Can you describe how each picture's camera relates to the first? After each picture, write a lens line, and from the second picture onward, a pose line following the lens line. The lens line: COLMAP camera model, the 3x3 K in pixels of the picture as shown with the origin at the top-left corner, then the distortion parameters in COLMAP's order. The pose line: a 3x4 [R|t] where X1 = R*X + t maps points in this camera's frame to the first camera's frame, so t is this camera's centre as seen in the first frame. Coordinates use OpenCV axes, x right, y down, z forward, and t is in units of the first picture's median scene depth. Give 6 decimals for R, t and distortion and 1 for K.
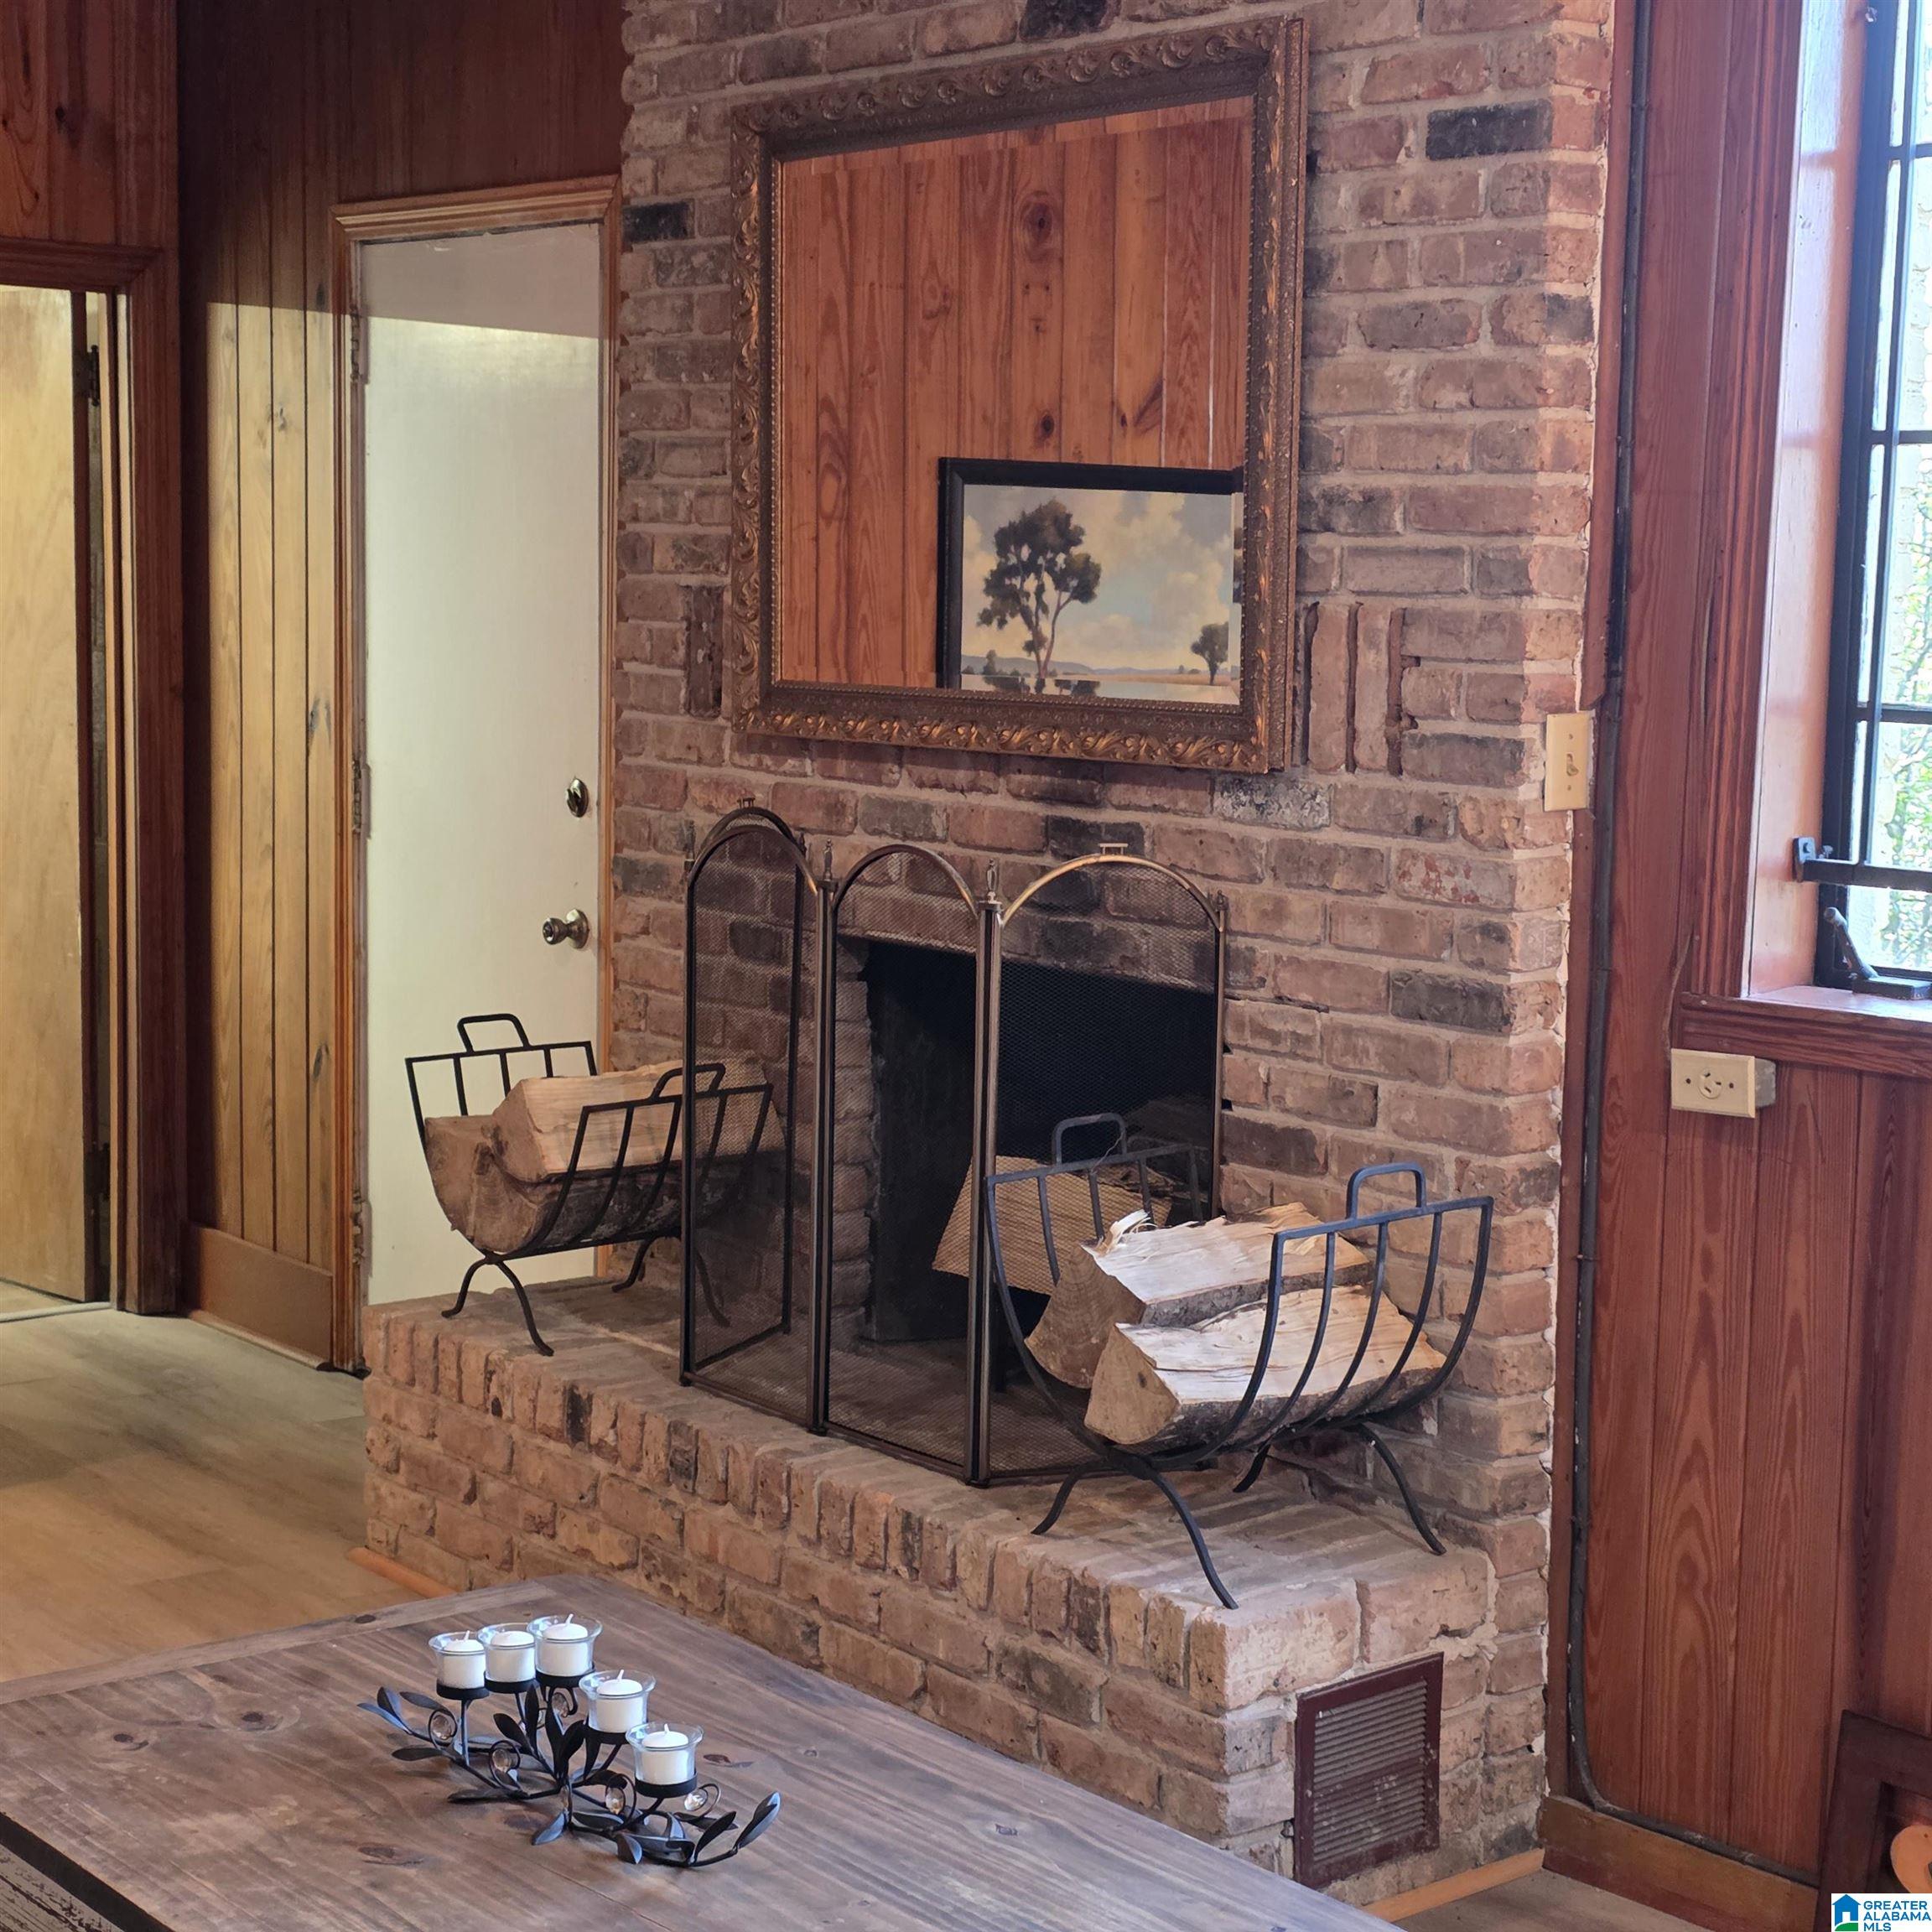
lens RADIAL K [[3455.9, 0, 977.5], [0, 3455.9, 962.9], [0, 0, 1]] dist [0.191056, 0.000000]
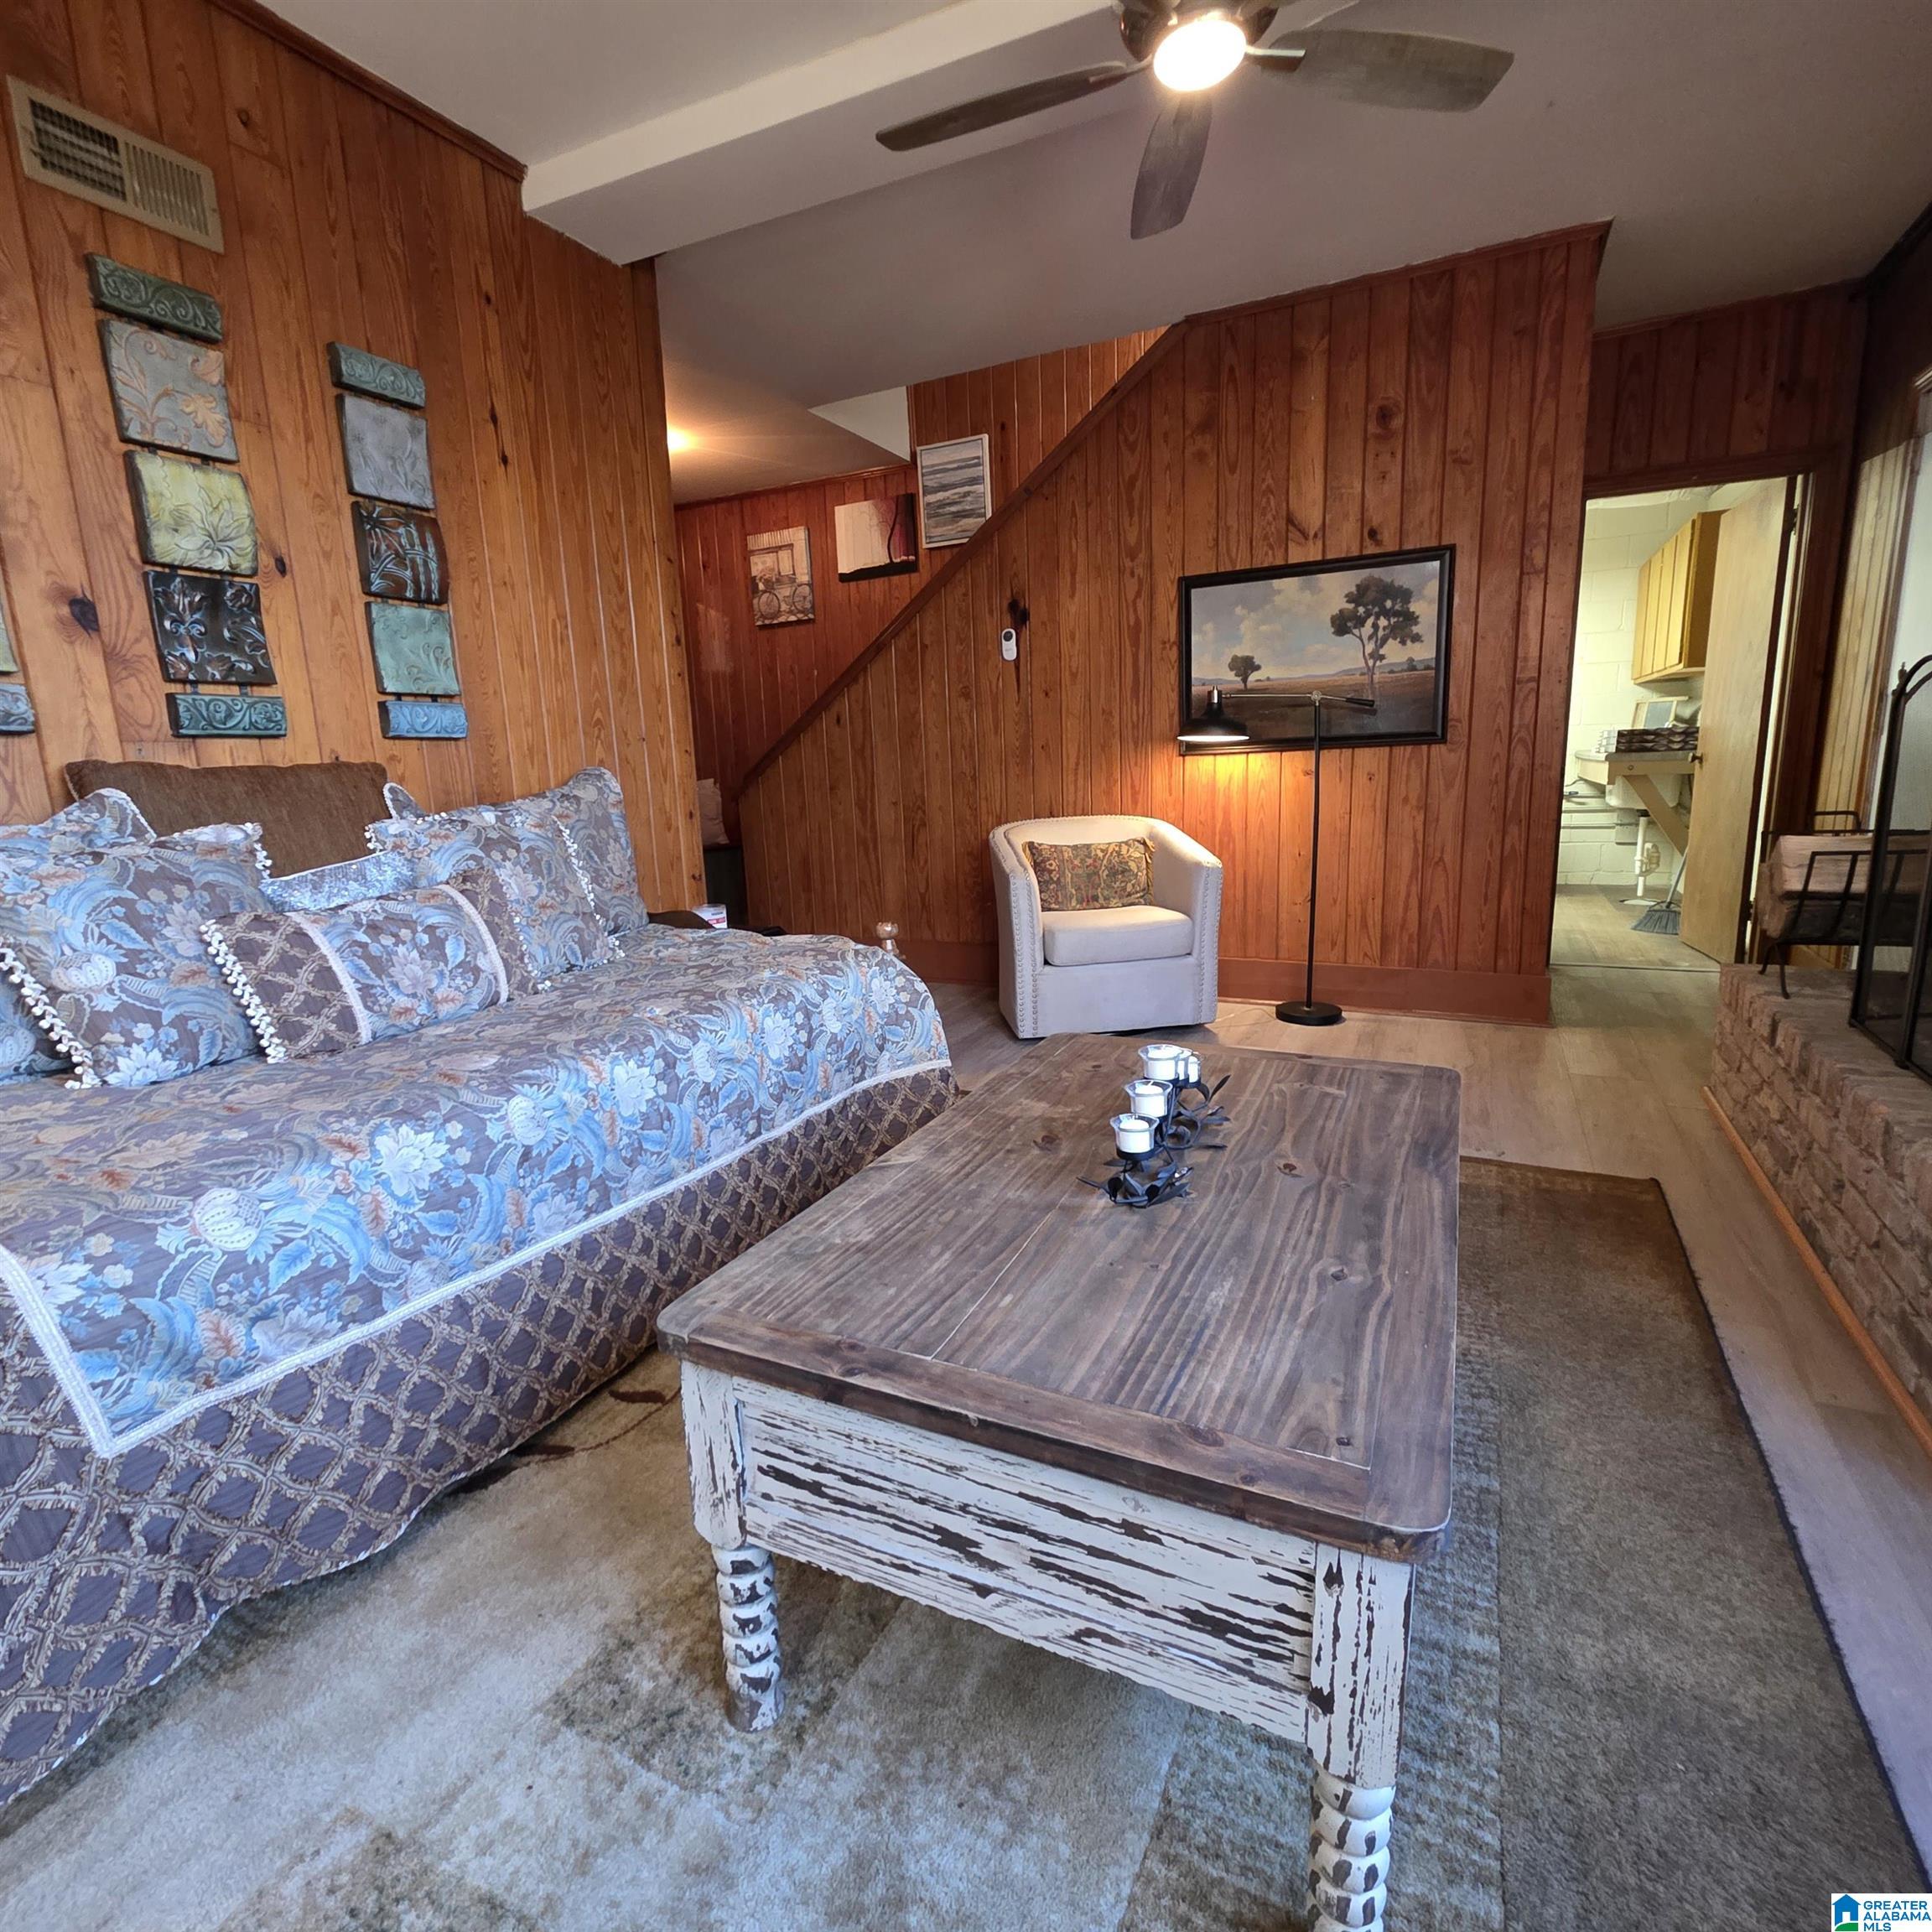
lens RADIAL K [[1033.3, 0, 958.9], [0, 1033.3, 972.9], [0, 0, 1]] dist [0.002931, -0.001337]
pose [[0.423701, 0.146060, -0.893948, 0.187923], [-0.055529, 0.989246, 0.135312, 0.062631], [0.904098, -0.007691, 0.427255, 0.480427]]
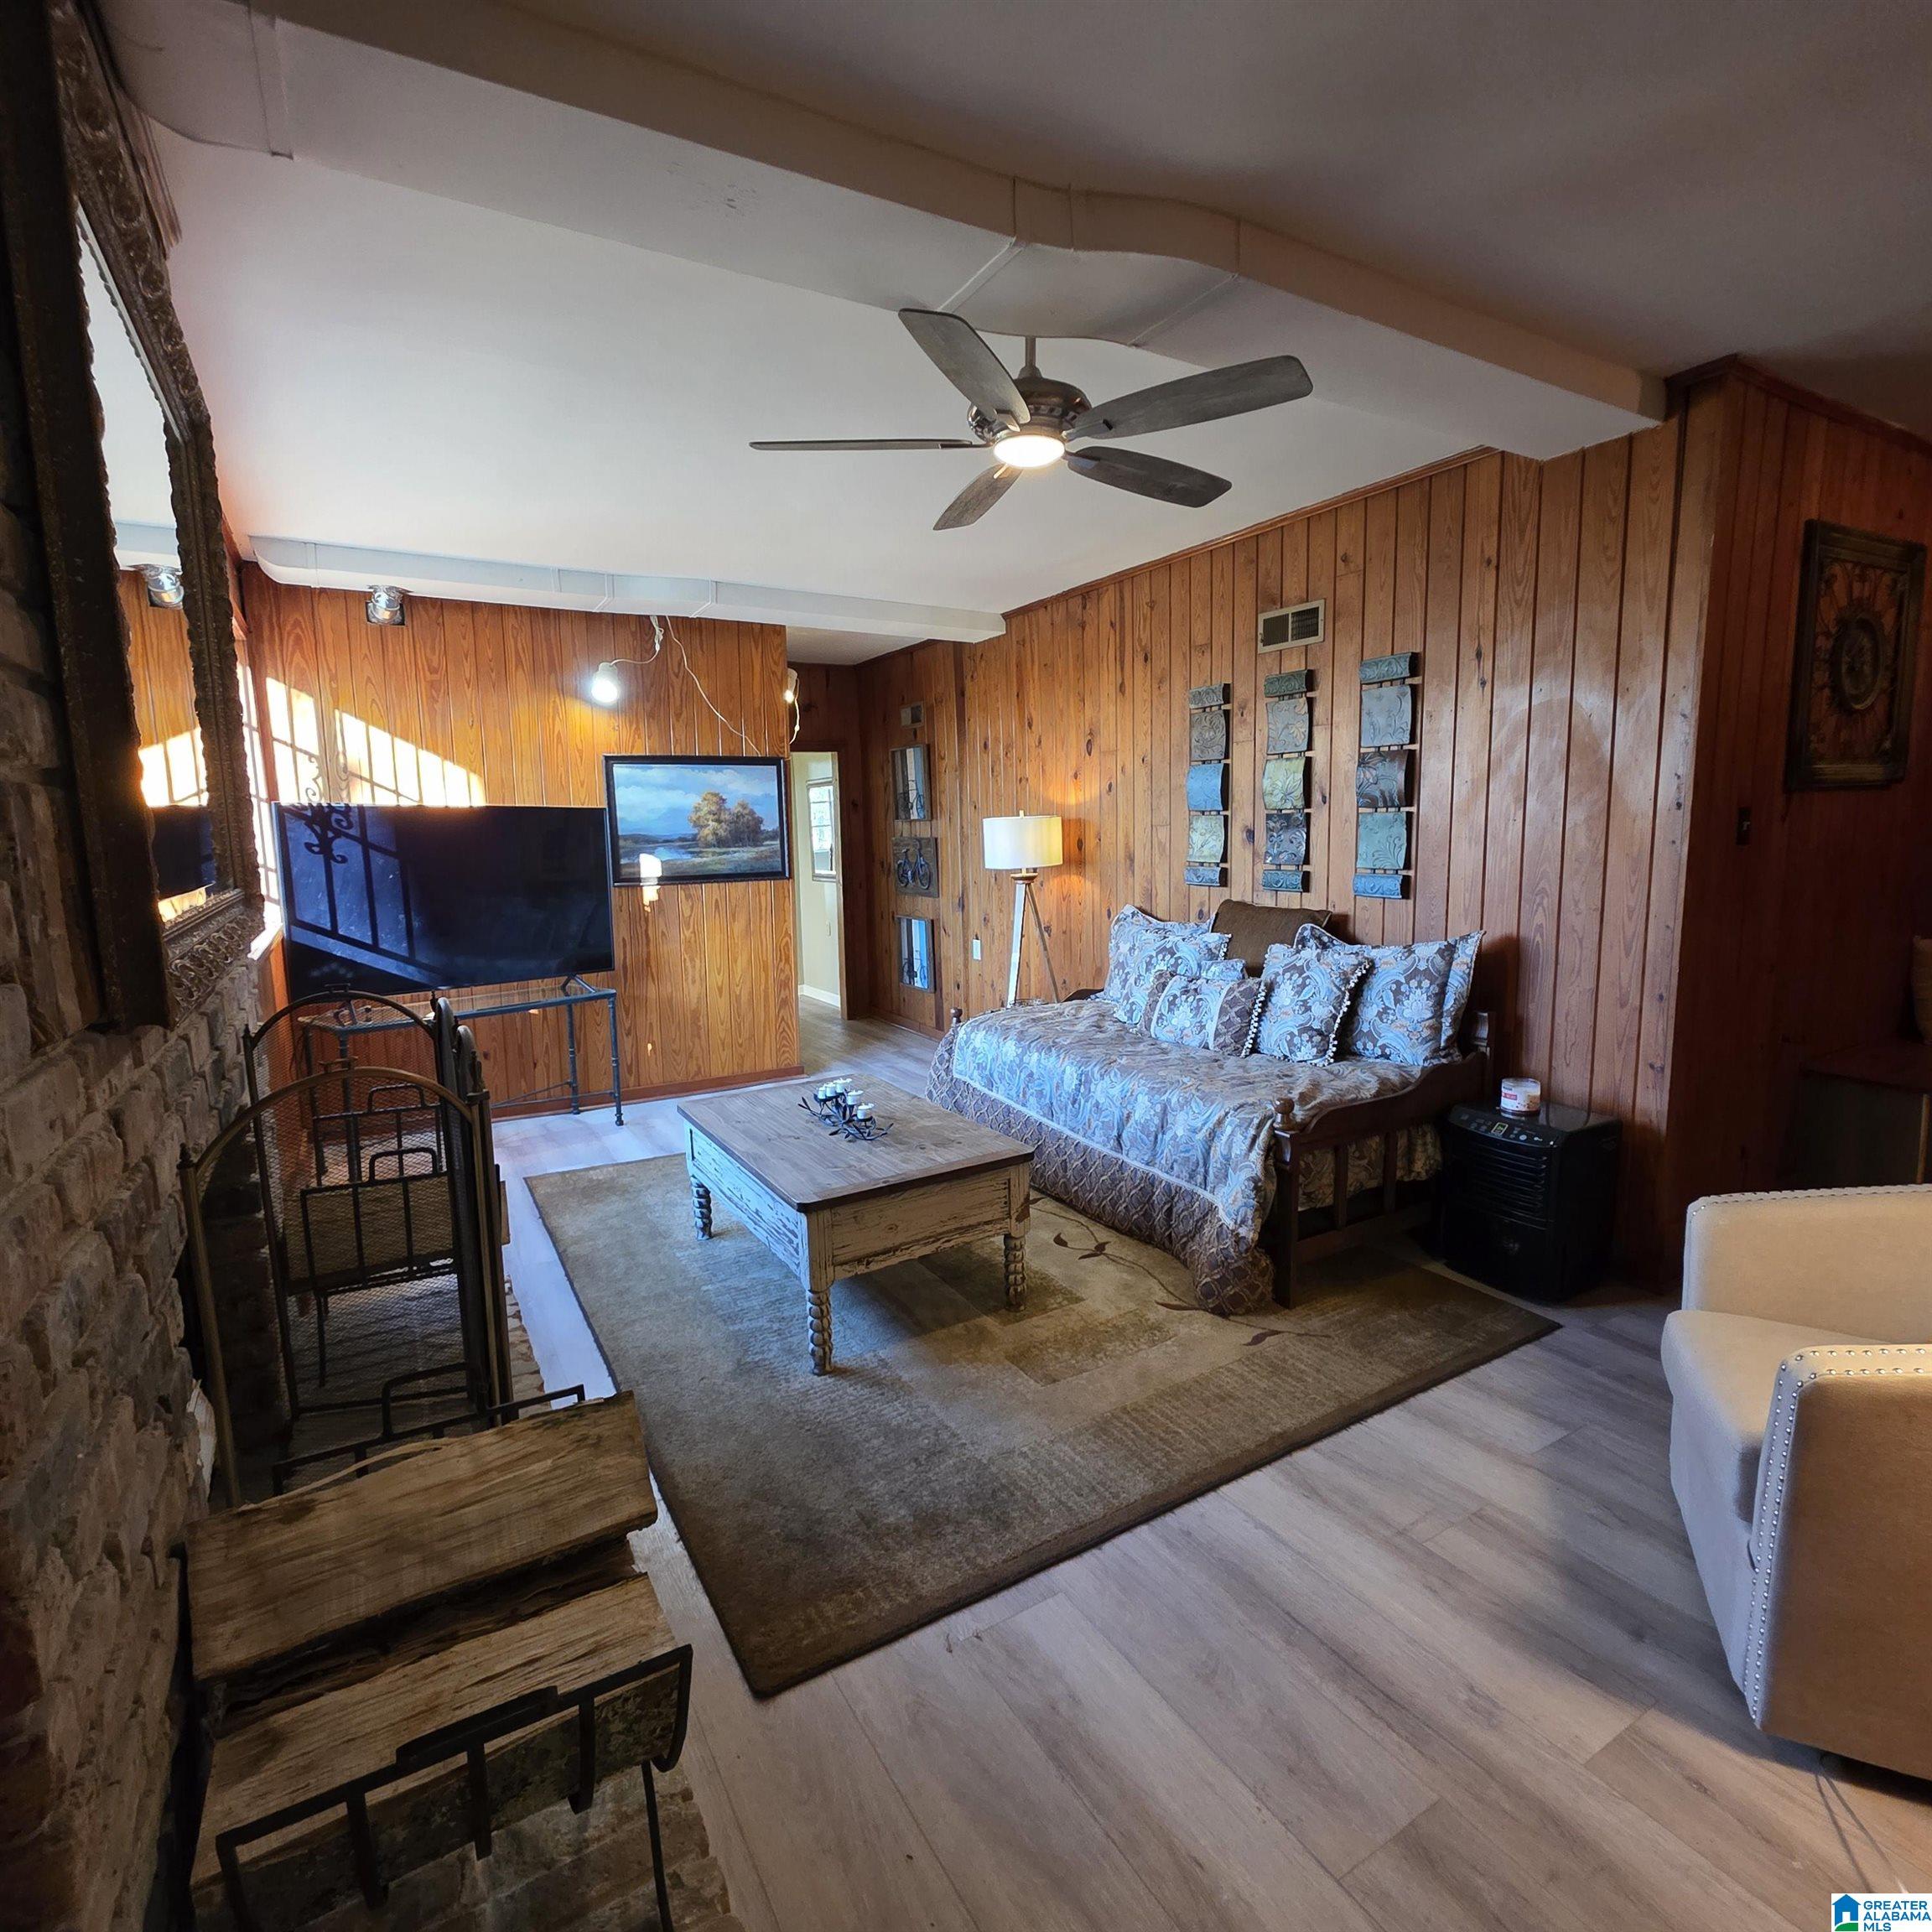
lens RADIAL K [[1033.3, 0, 966.5], [0, 1033.3, 965.7], [0, 0, 1]] dist [0.002931, -0.001337]
pose [[-0.988109, -0.019655, 0.152496, -0.290796], [0.018666, 0.969127, 0.245856, -0.145666], [-0.152620, 0.245779, -0.957235, 1.397176]]
